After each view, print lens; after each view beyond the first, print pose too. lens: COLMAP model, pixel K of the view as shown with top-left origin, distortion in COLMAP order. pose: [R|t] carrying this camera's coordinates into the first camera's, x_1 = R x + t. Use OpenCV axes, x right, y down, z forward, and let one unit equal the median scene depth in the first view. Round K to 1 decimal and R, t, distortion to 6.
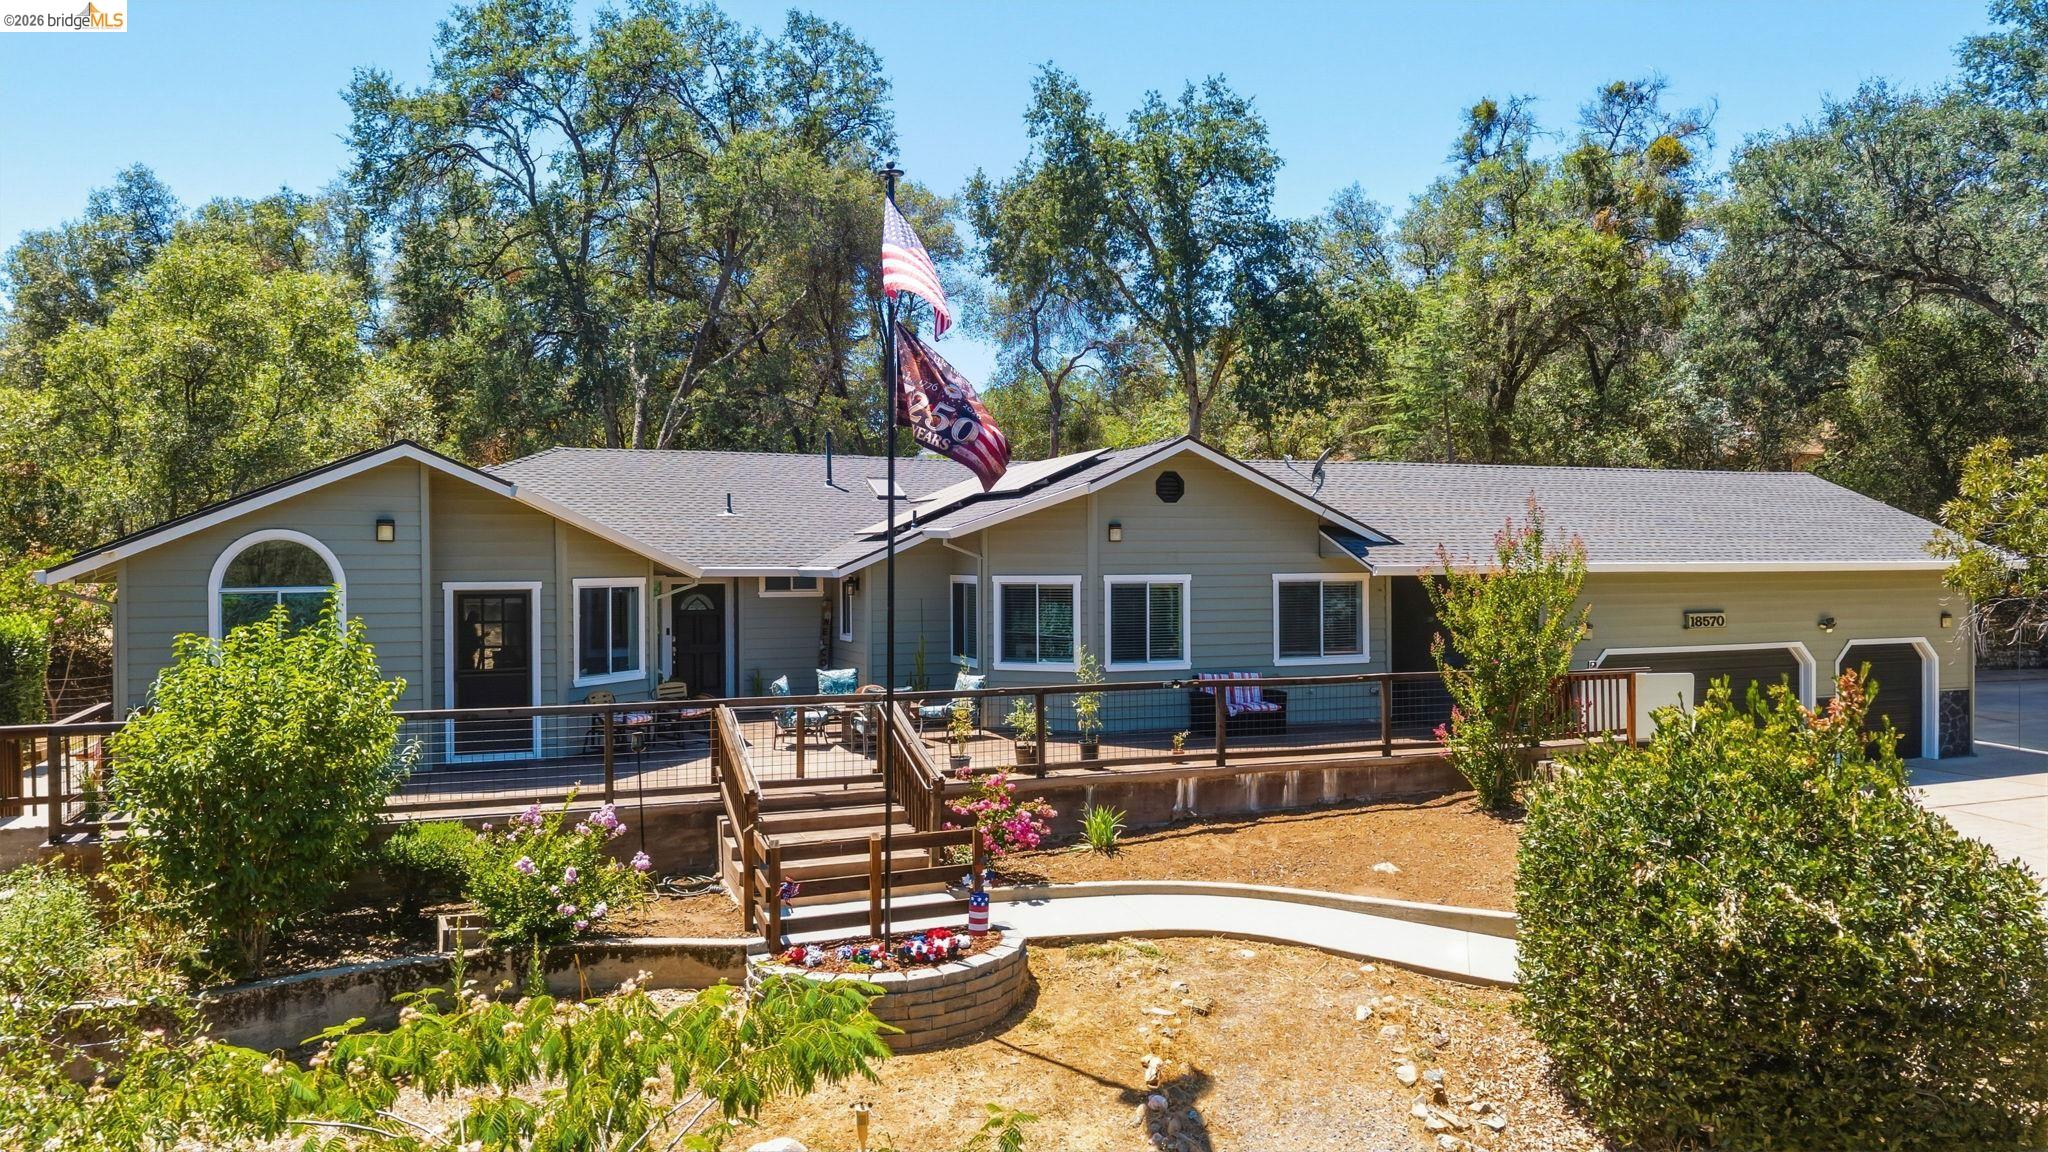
lens RADIAL K [[1351.7, 0, 1024.0], [0, 1351.7, 576.0], [0, 0, 1]] dist [0.019095, -0.041861]
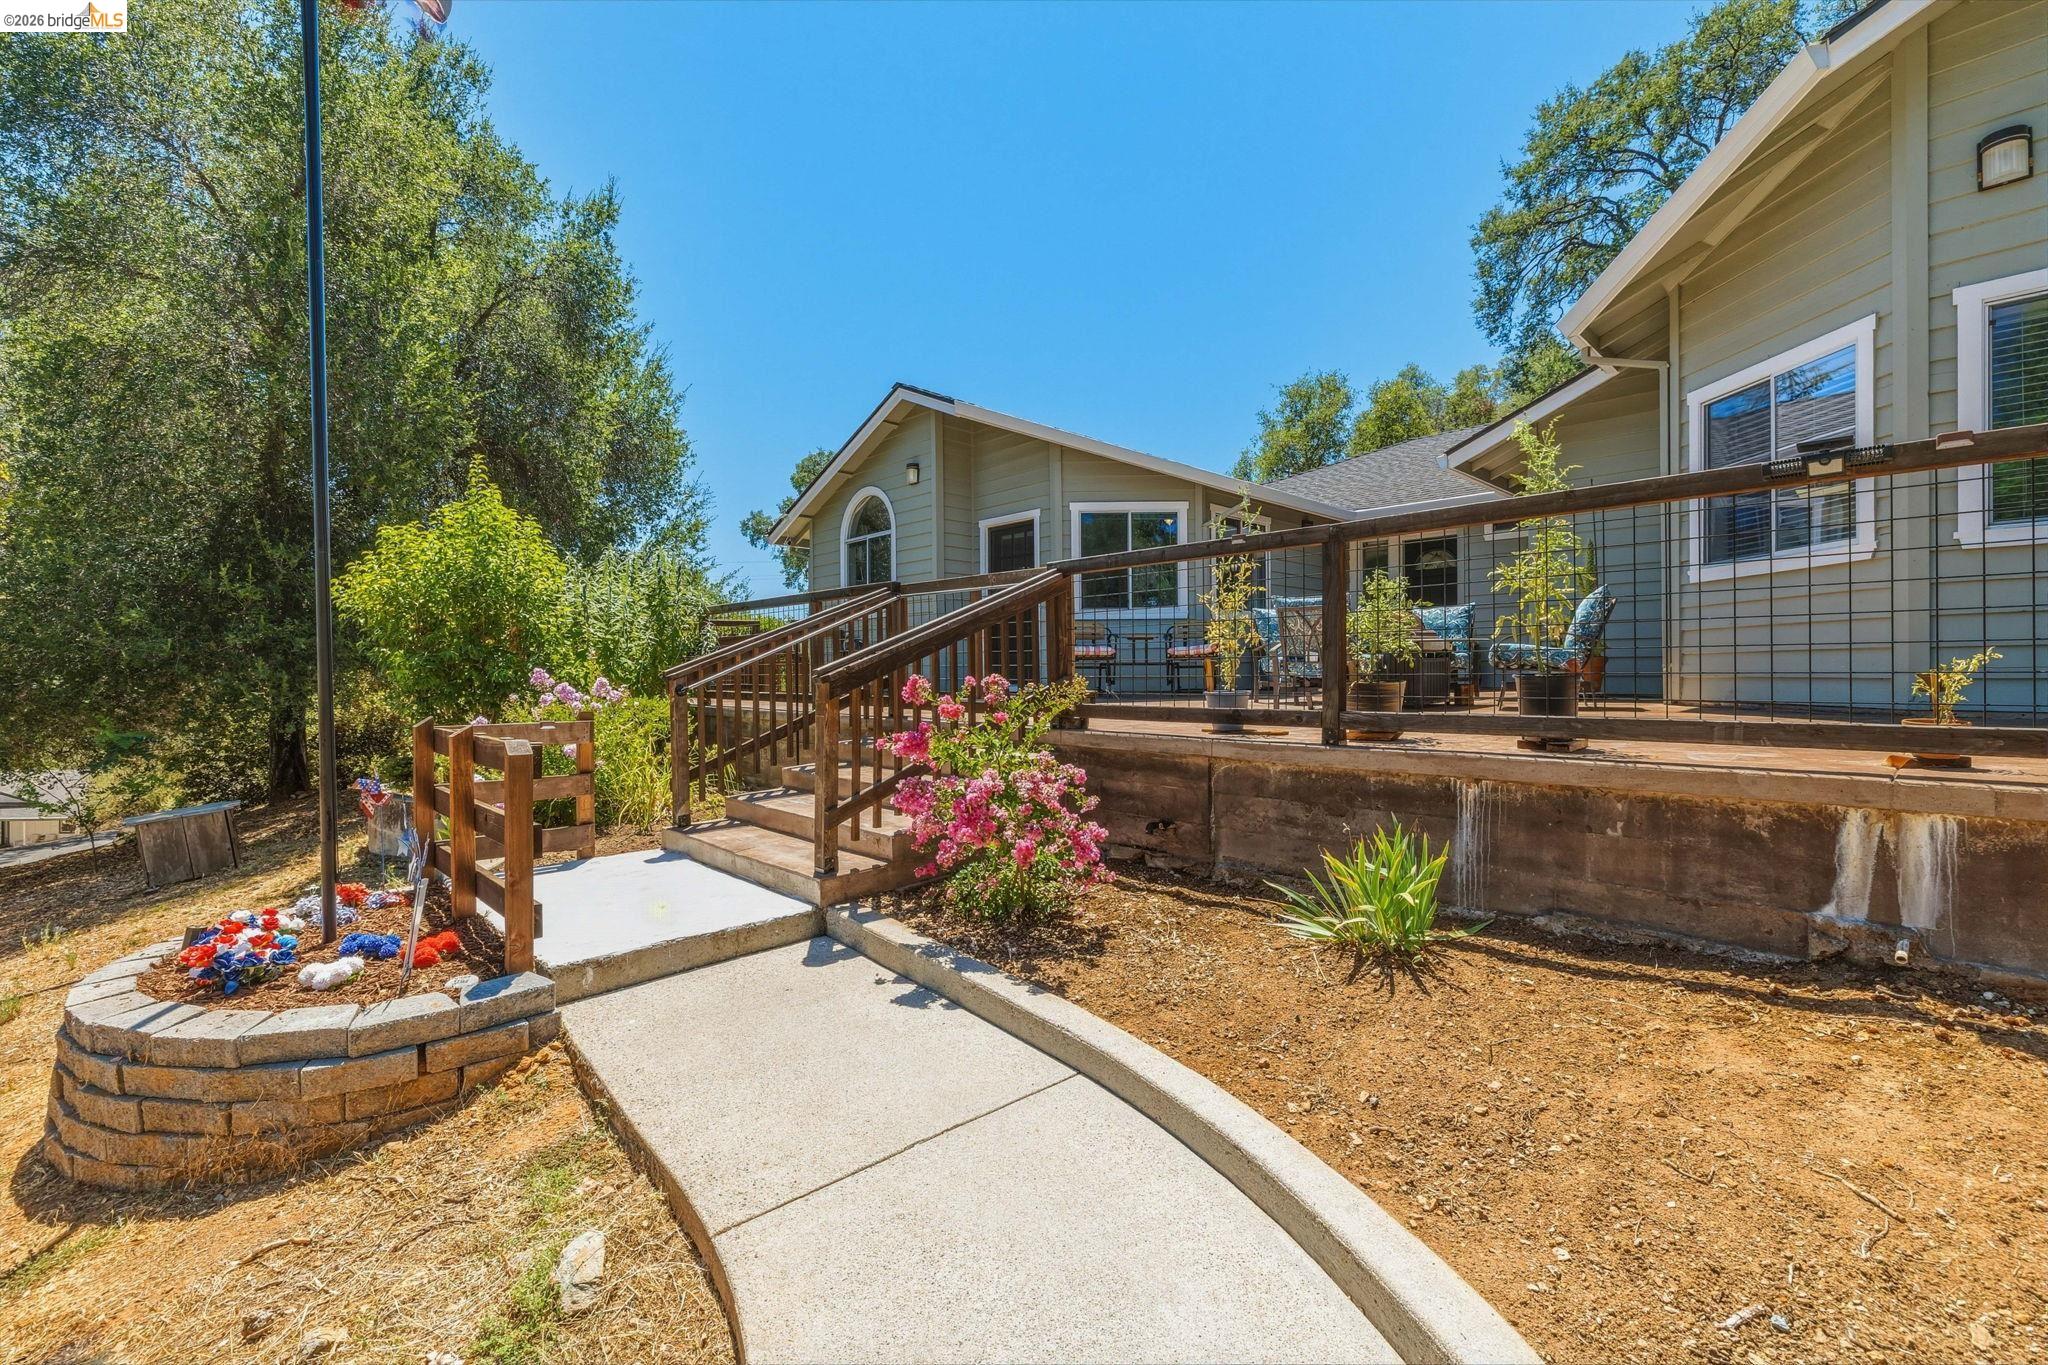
lens RADIAL K [[845.3, 0, 1024.0], [0, 845.3, 682.5], [0, 0, 1]] dist [0.000452, 0.000127]
pose [[0.386124, 0.017893, -0.922273, 0.091879], [-0.000336, 0.999815, 0.019257, 0.053848], [0.922447, -0.007126, 0.386058, 0.347875]]
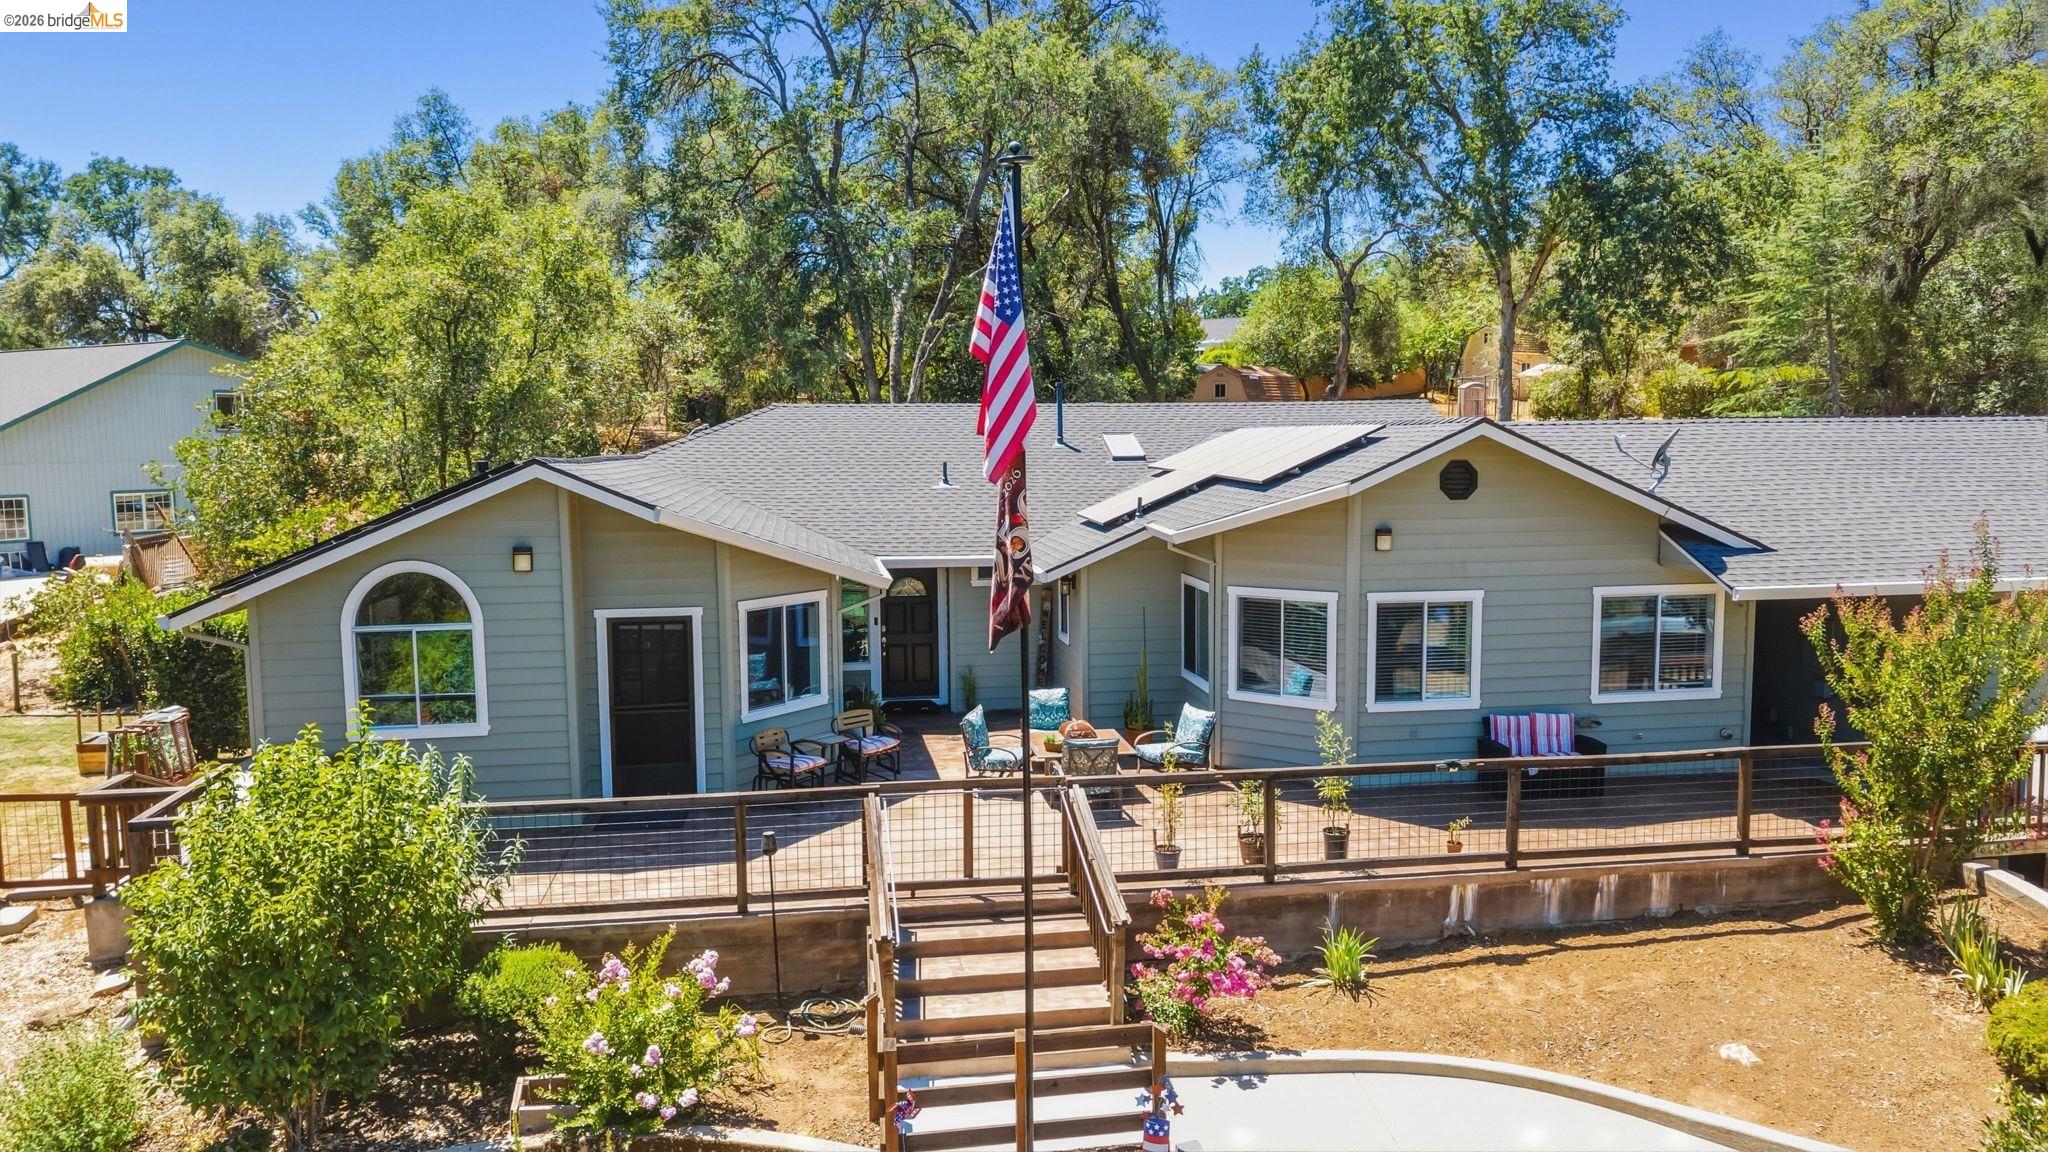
lens RADIAL K [[1347.8, 0, 1024.0], [0, 1347.8, 576.0], [0, 0, 1]] dist [-0.002102, -0.002217]
pose [[0.975950, 0.018869, -0.217178, 0.017057], [0.002269, 0.995314, 0.096672, -0.045972], [0.217984, -0.094840, 0.971333, 0.092085]]
